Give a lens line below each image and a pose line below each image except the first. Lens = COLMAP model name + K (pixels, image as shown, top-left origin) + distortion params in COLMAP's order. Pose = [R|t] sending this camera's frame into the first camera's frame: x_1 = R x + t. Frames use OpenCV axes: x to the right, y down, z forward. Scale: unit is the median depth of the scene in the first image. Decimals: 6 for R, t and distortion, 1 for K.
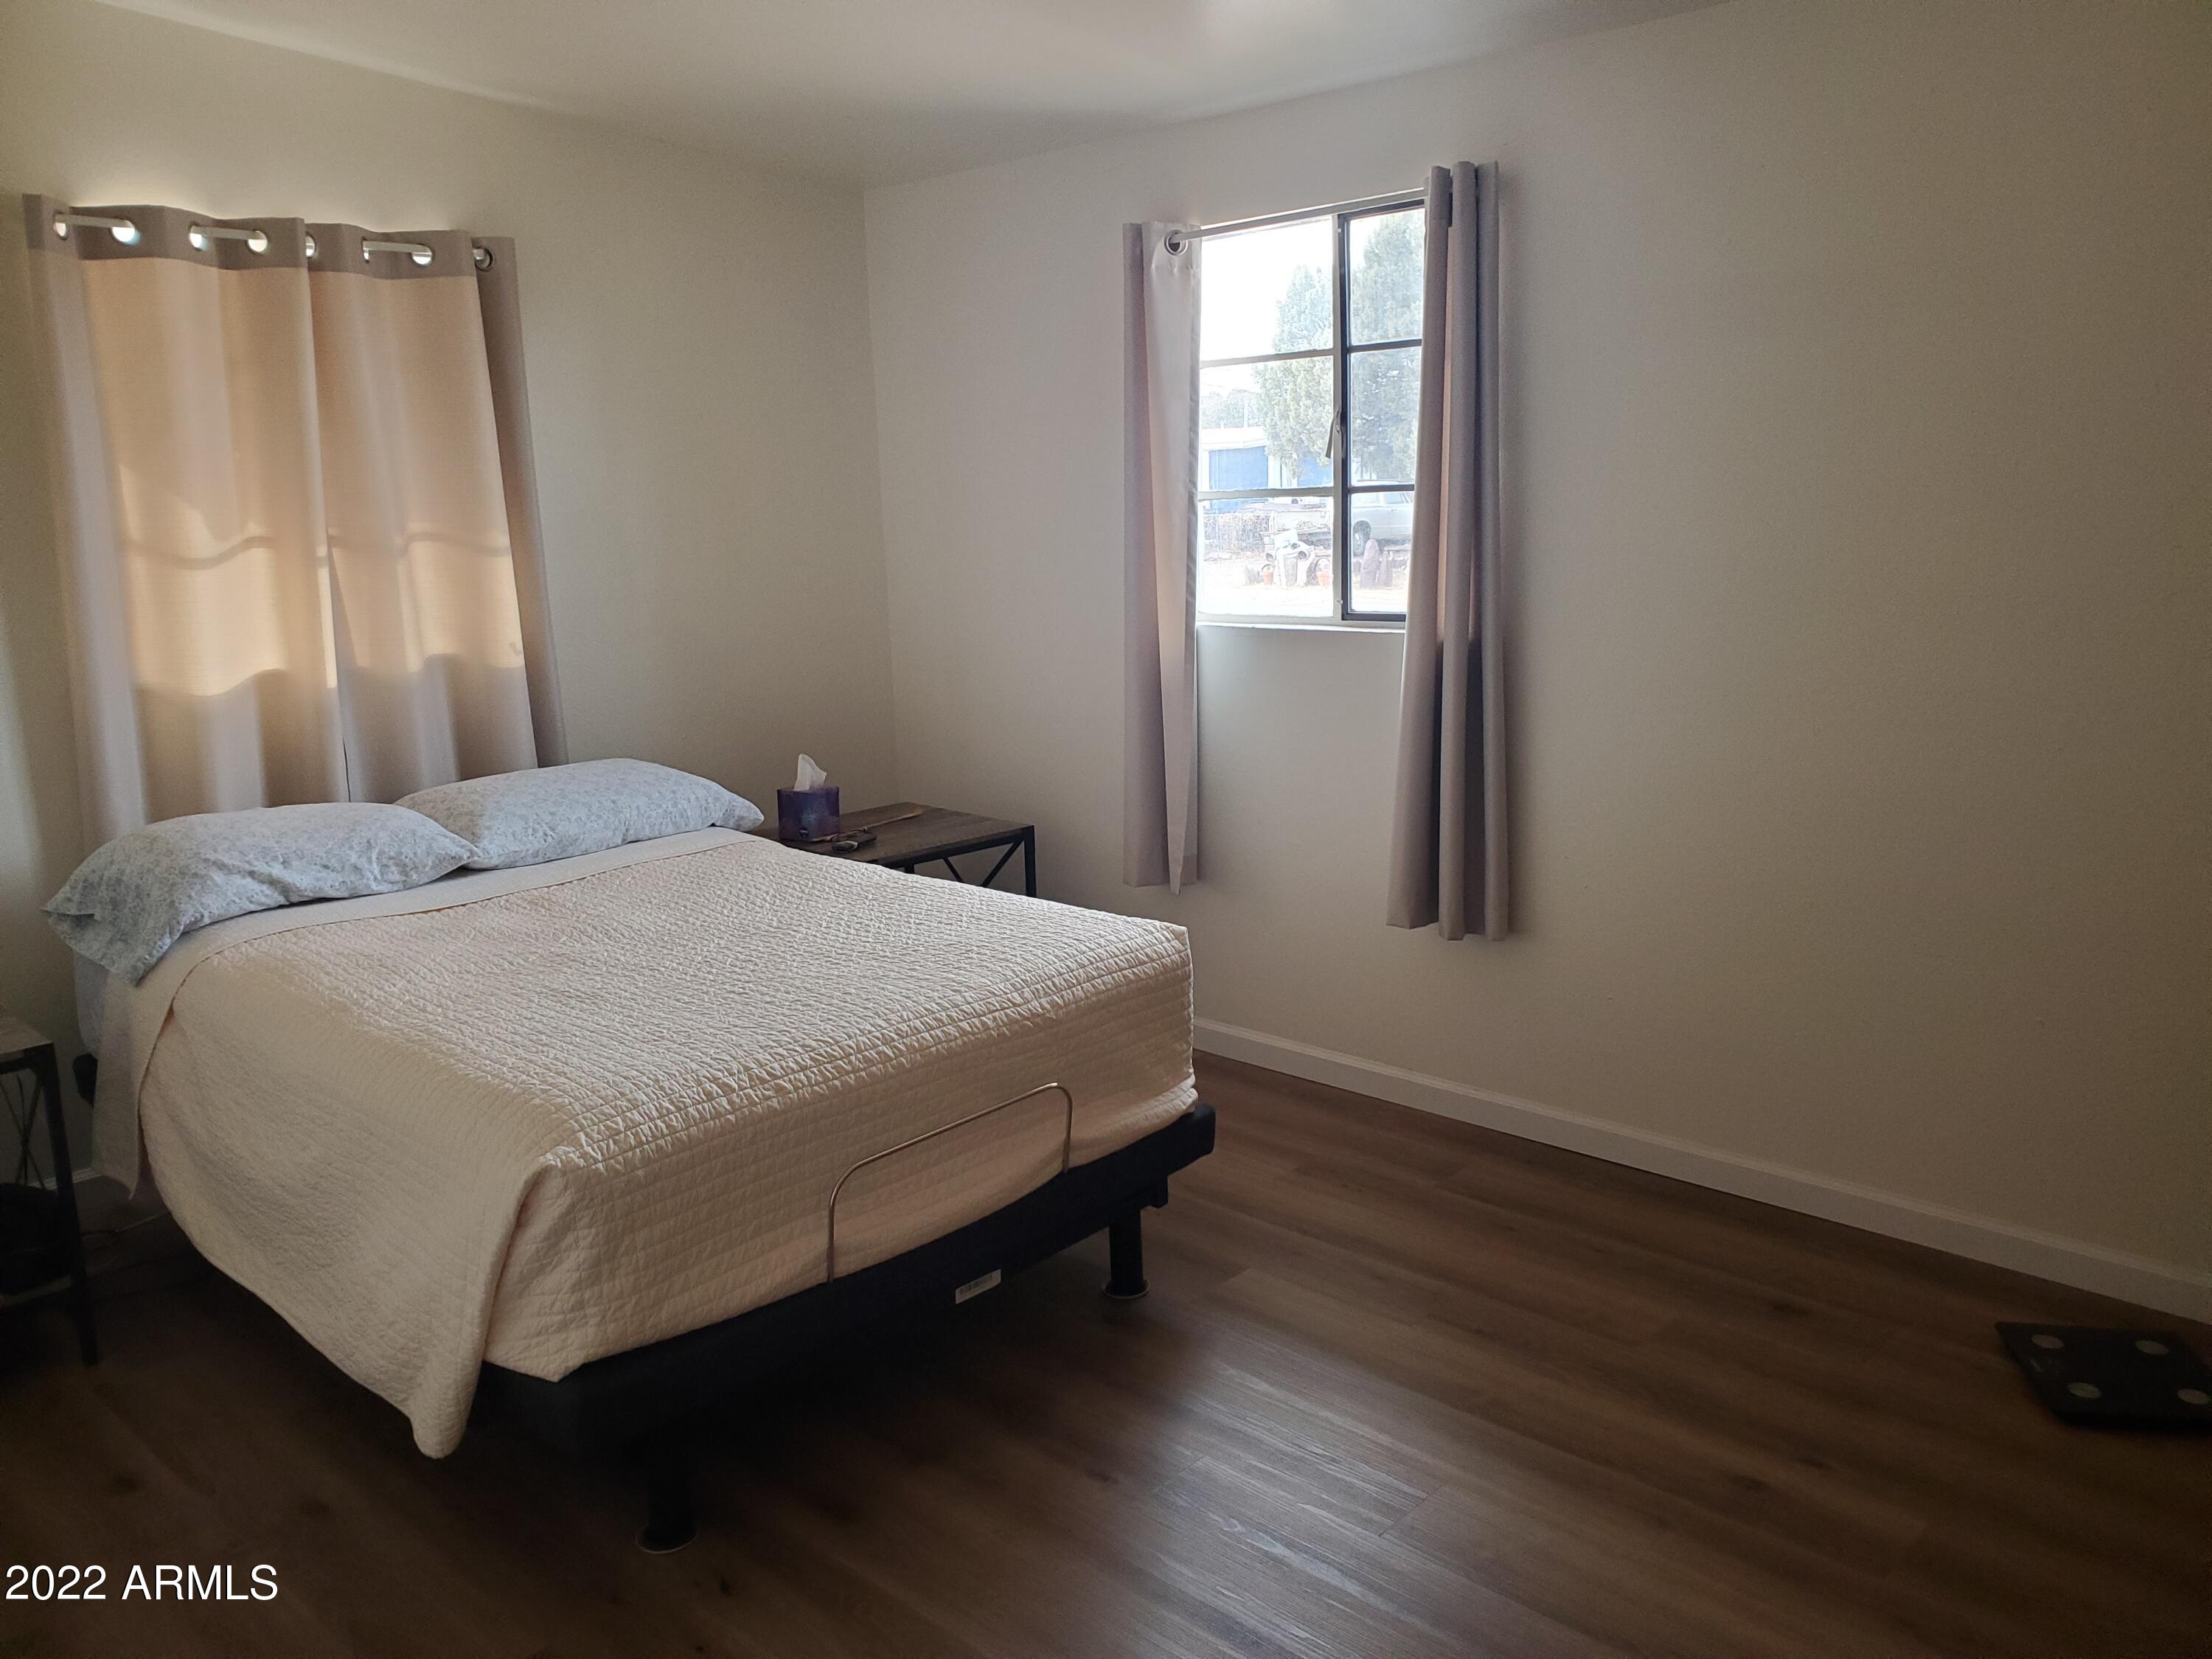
lens RADIAL K [[1714.5, 0, 1111.4], [0, 1714.5, 817.5], [0, 0, 1]] dist [0.065811, -0.009442]
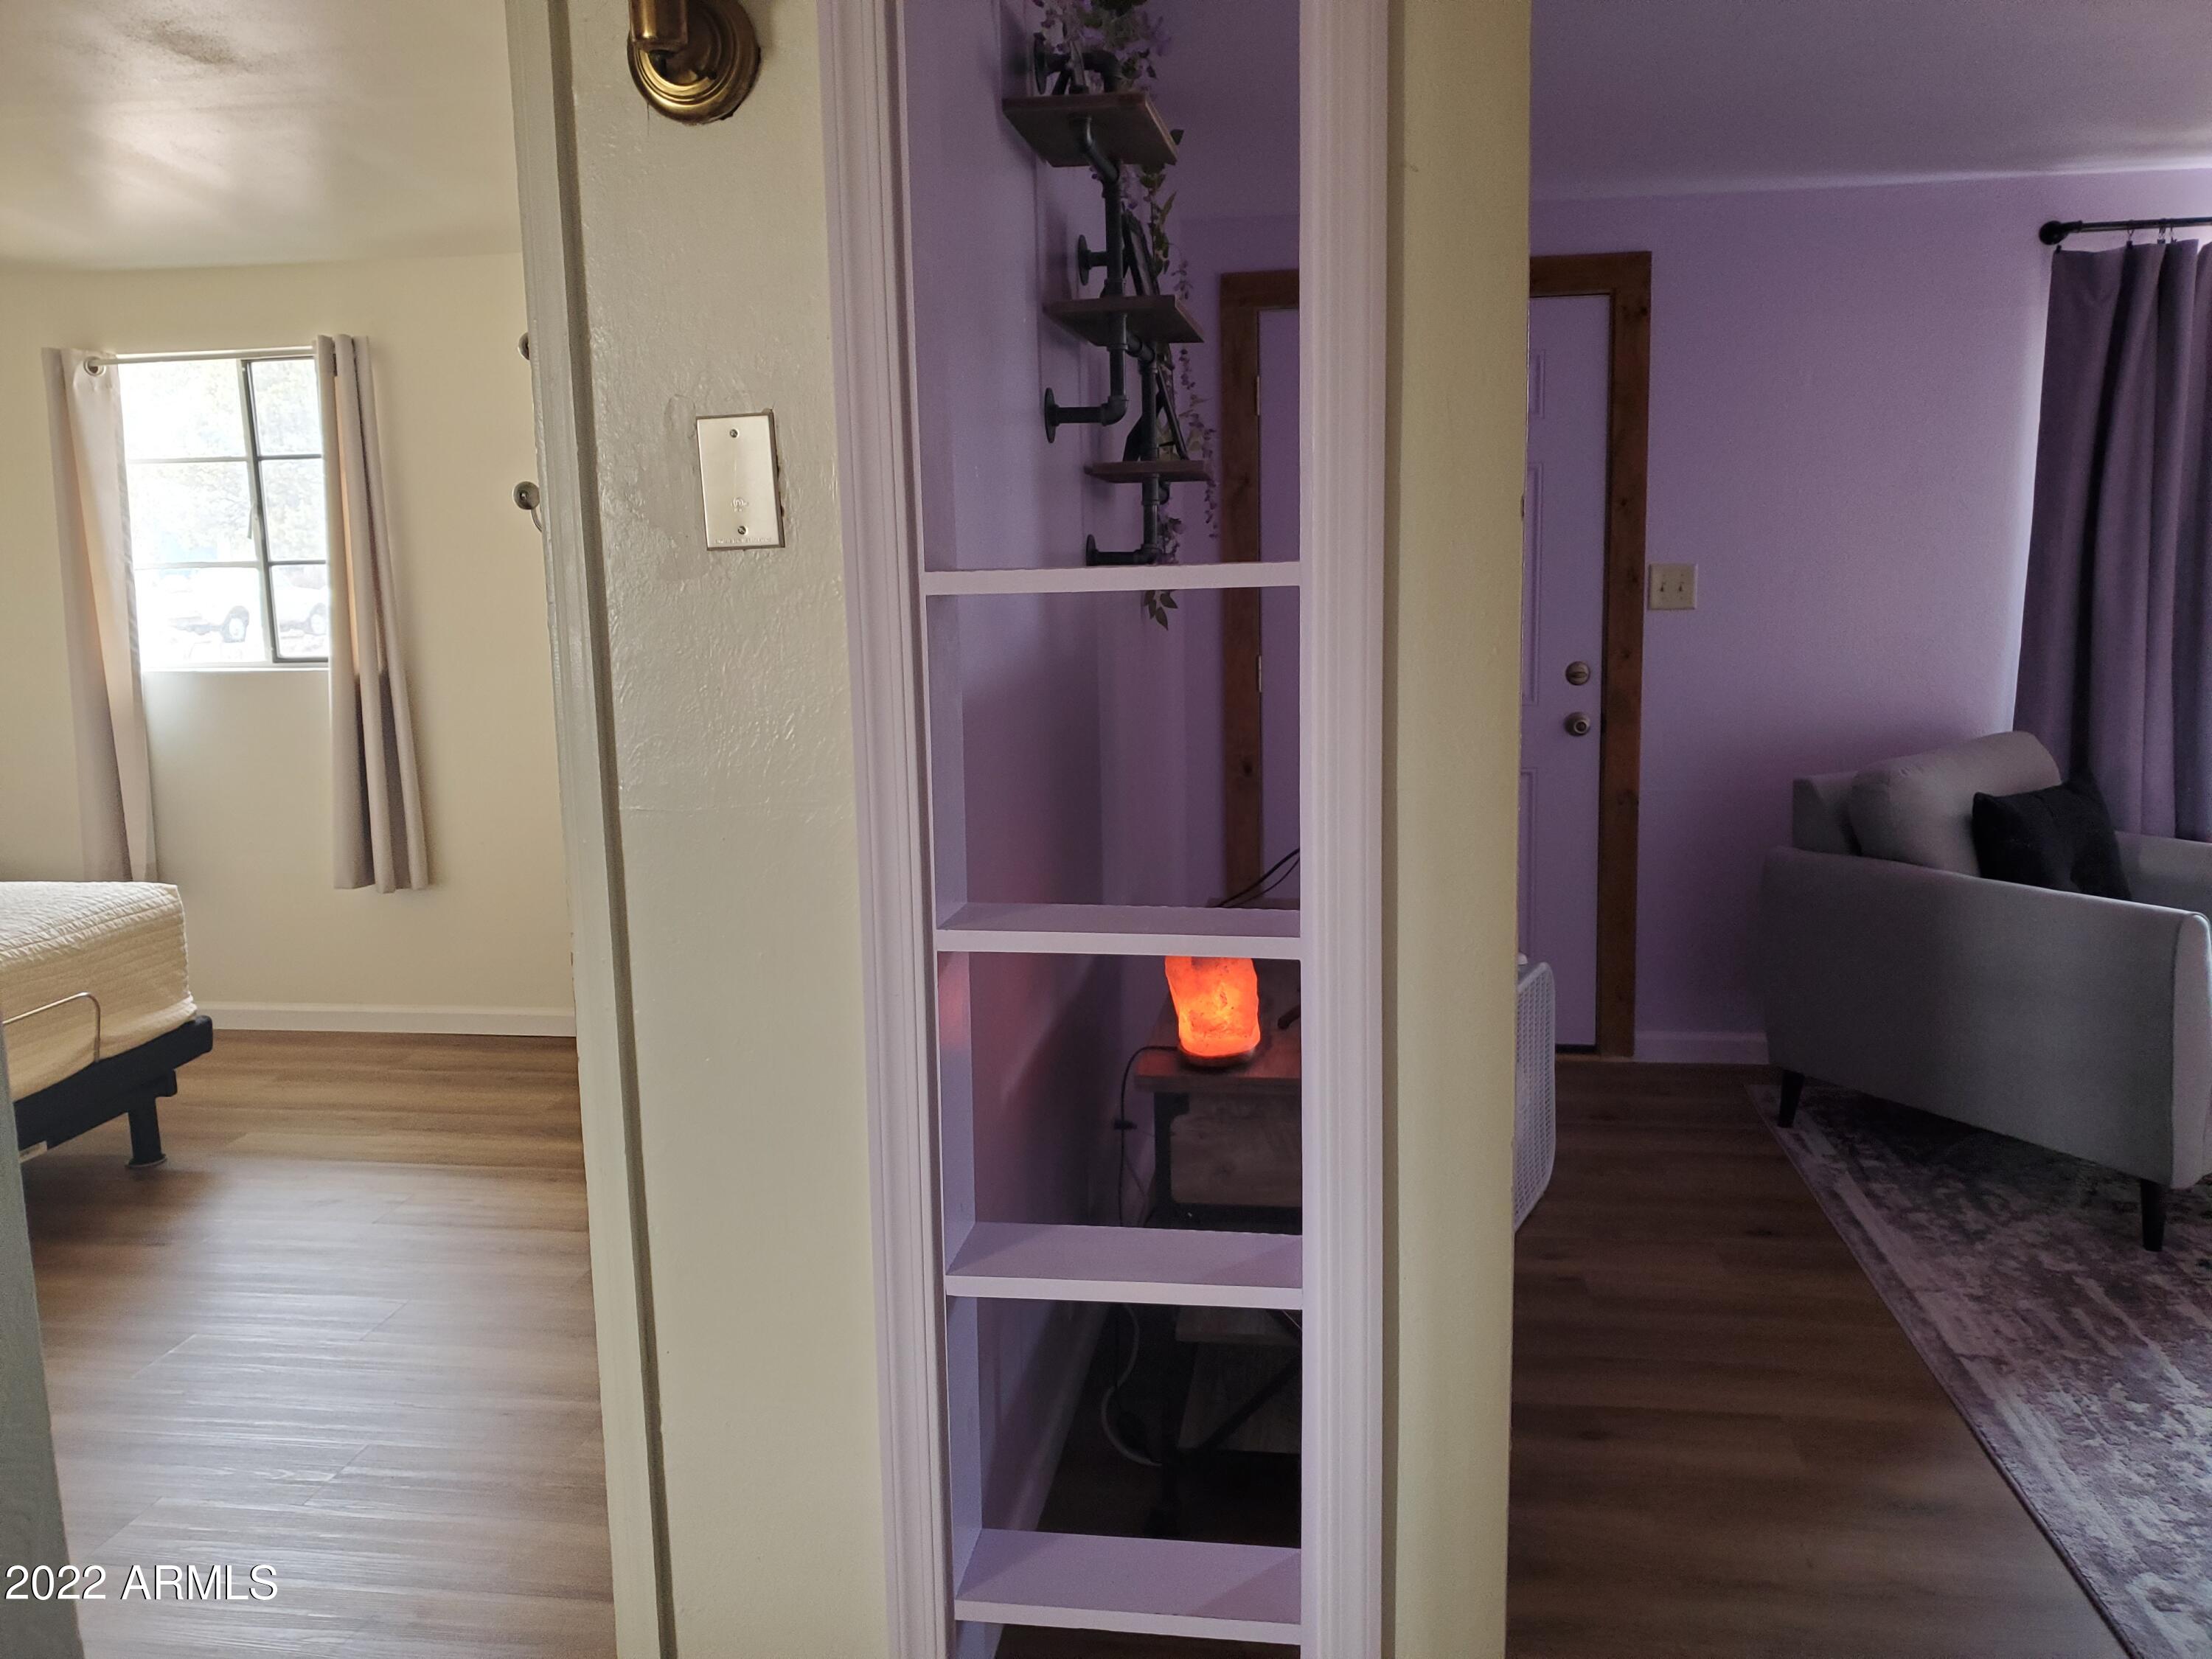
lens RADIAL K [[1719.7, 0, 1100.5], [0, 1719.7, 774.0], [0, 0, 1]] dist [-0.045288, 0.132194]
pose [[0.818981, -0.065289, 0.570095, -0.105798], [0.105580, 0.993689, -0.037873, 0.089688], [-0.564024, 0.091208, 0.820706, -0.438413]]
